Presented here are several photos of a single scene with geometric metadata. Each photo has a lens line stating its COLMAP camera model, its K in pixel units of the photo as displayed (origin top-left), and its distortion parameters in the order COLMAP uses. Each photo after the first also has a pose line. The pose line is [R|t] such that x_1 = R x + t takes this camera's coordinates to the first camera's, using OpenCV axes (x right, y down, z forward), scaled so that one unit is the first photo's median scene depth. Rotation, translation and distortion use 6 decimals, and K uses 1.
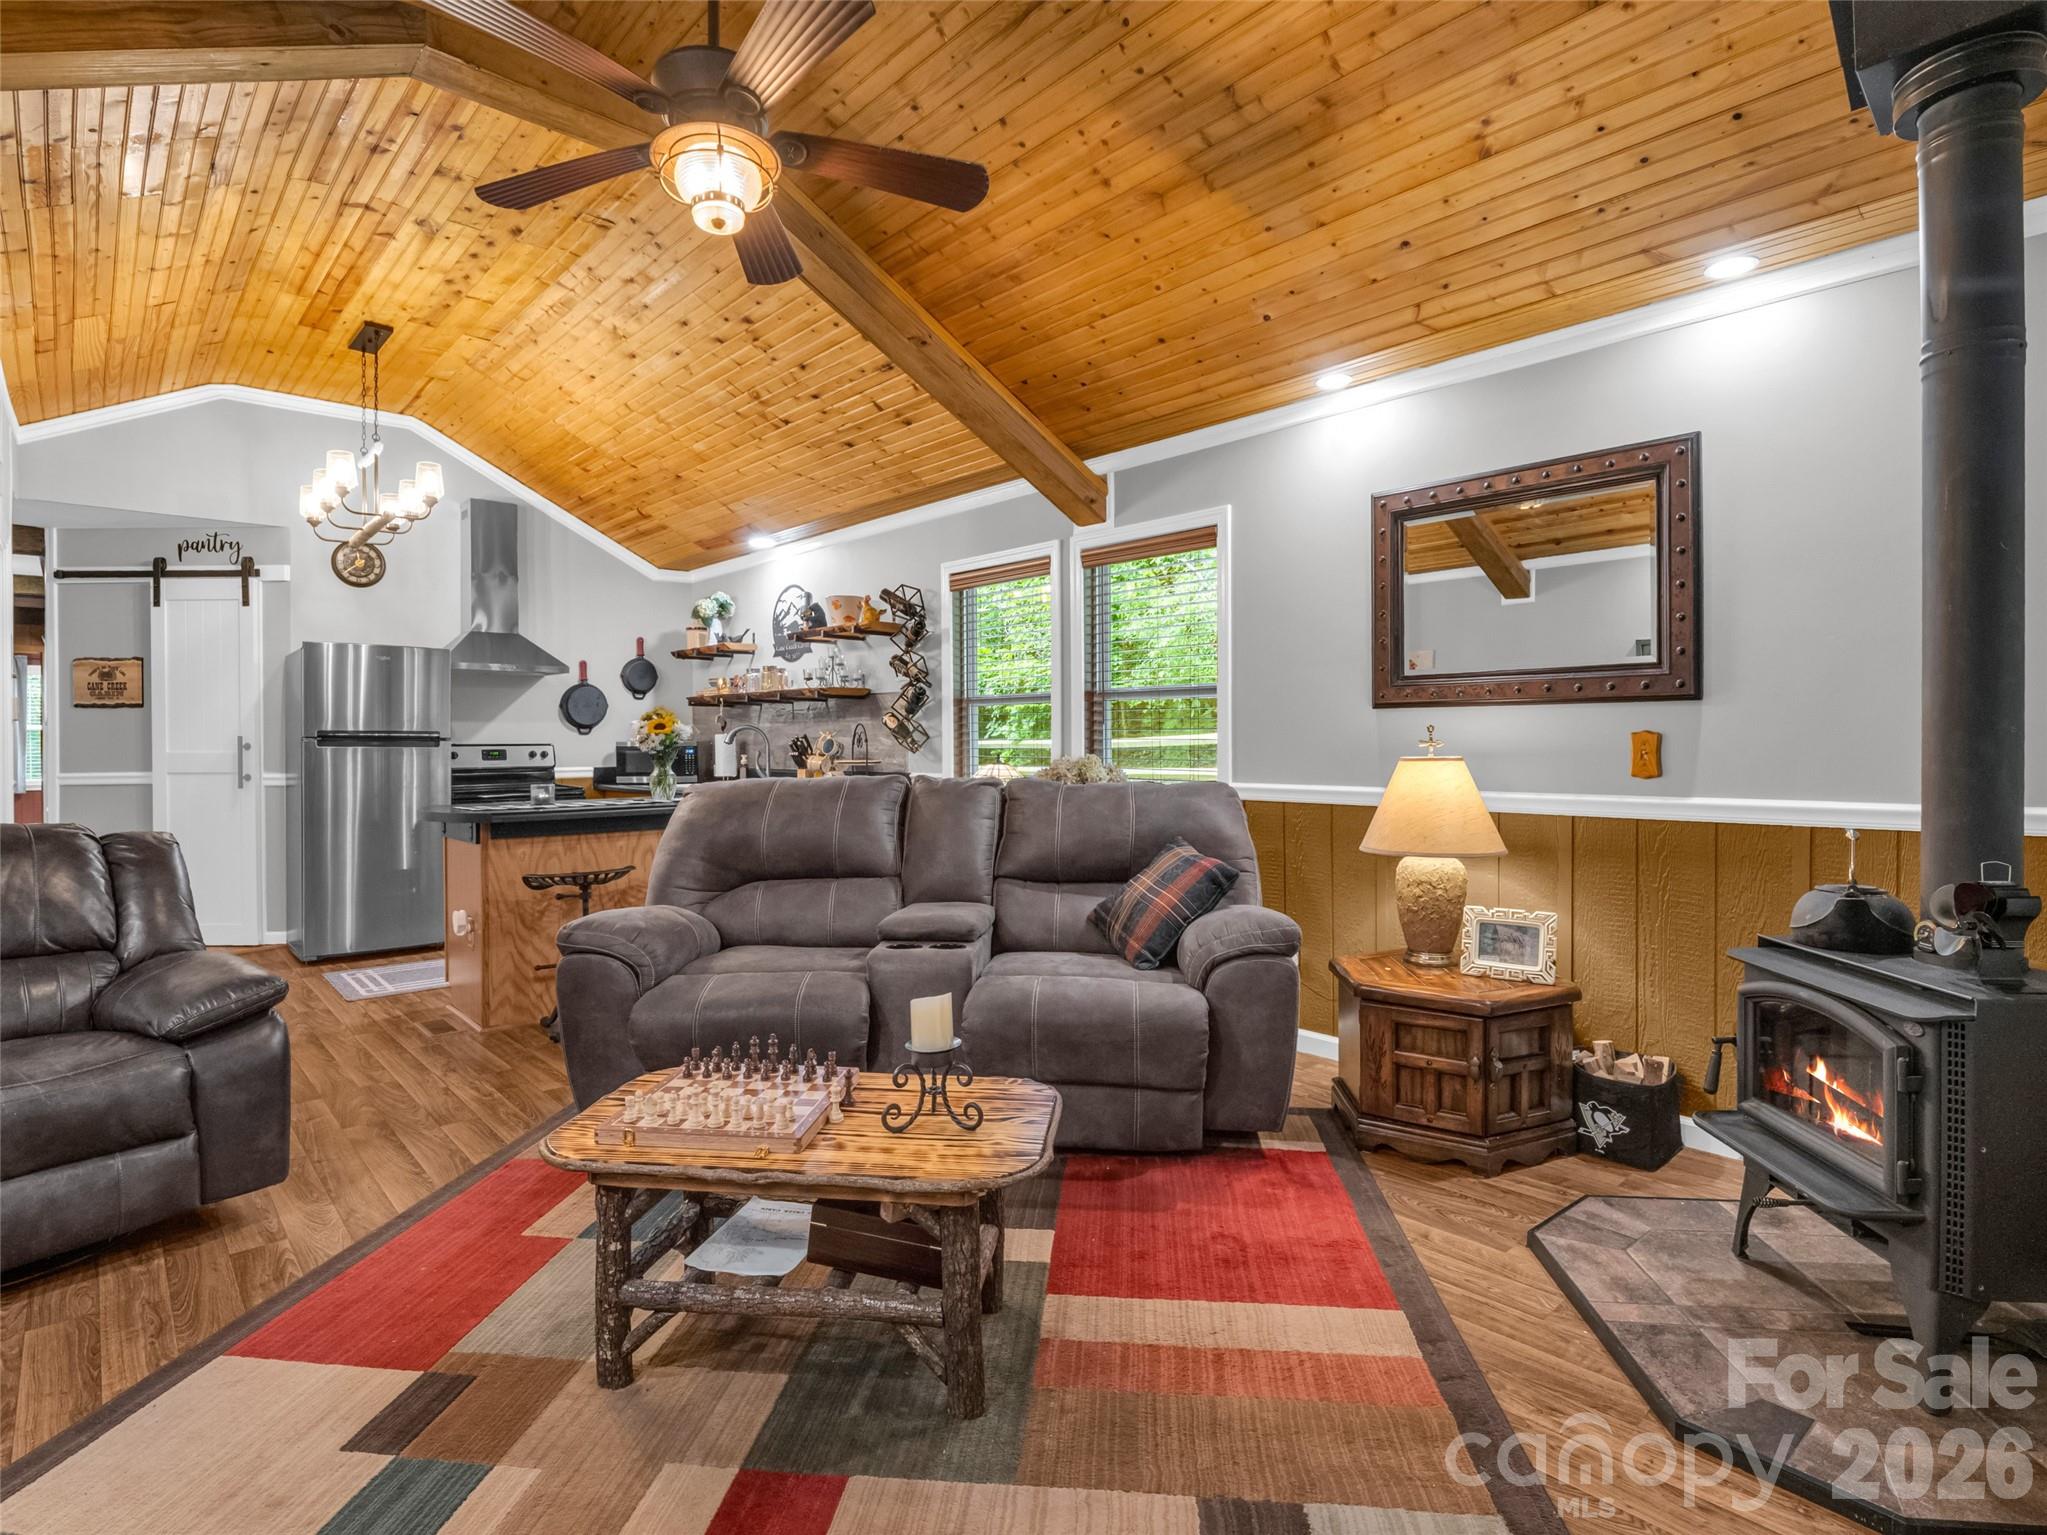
lens RADIAL K [[1020.7, 0, 1016.5], [0, 1020.7, 751.8], [0, 0, 1]] dist [-0.015425, 0.000390]
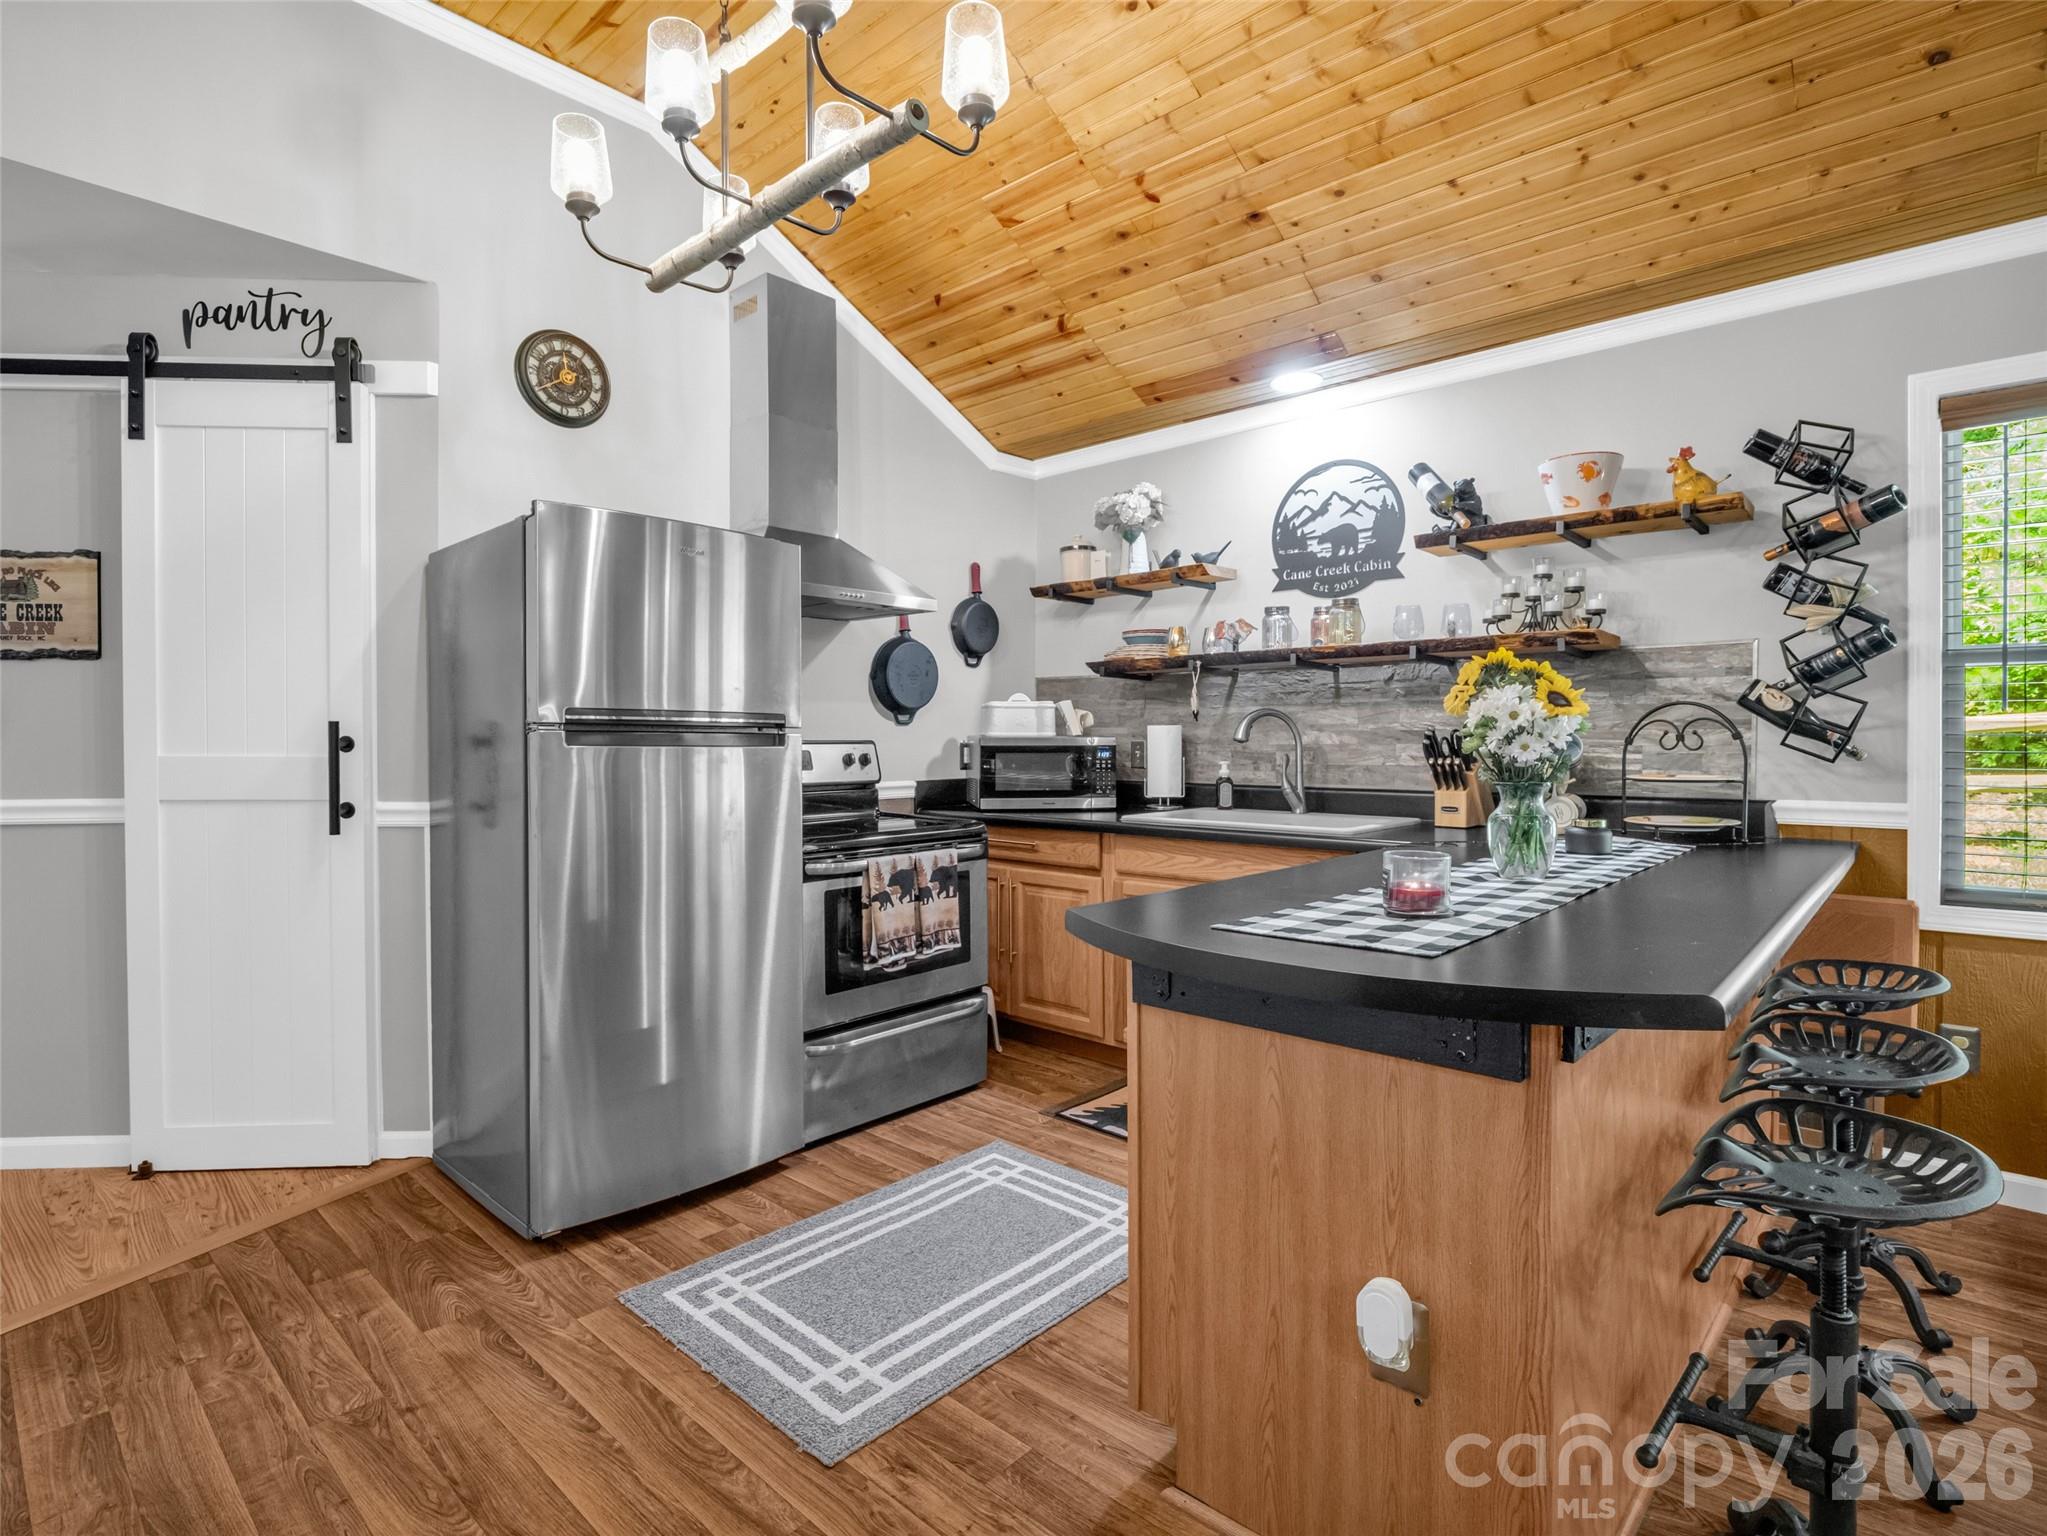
lens RADIAL K [[1020.7, 0, 1033.5], [0, 1020.7, 757.0], [0, 0, 1]] dist [-0.015425, 0.000390]
pose [[0.995007, 0.001624, 0.099796, -0.466843], [-0.001739, 0.999998, 0.001063, 0.000210], [-0.099794, -0.001231, 0.995007, 0.477651]]
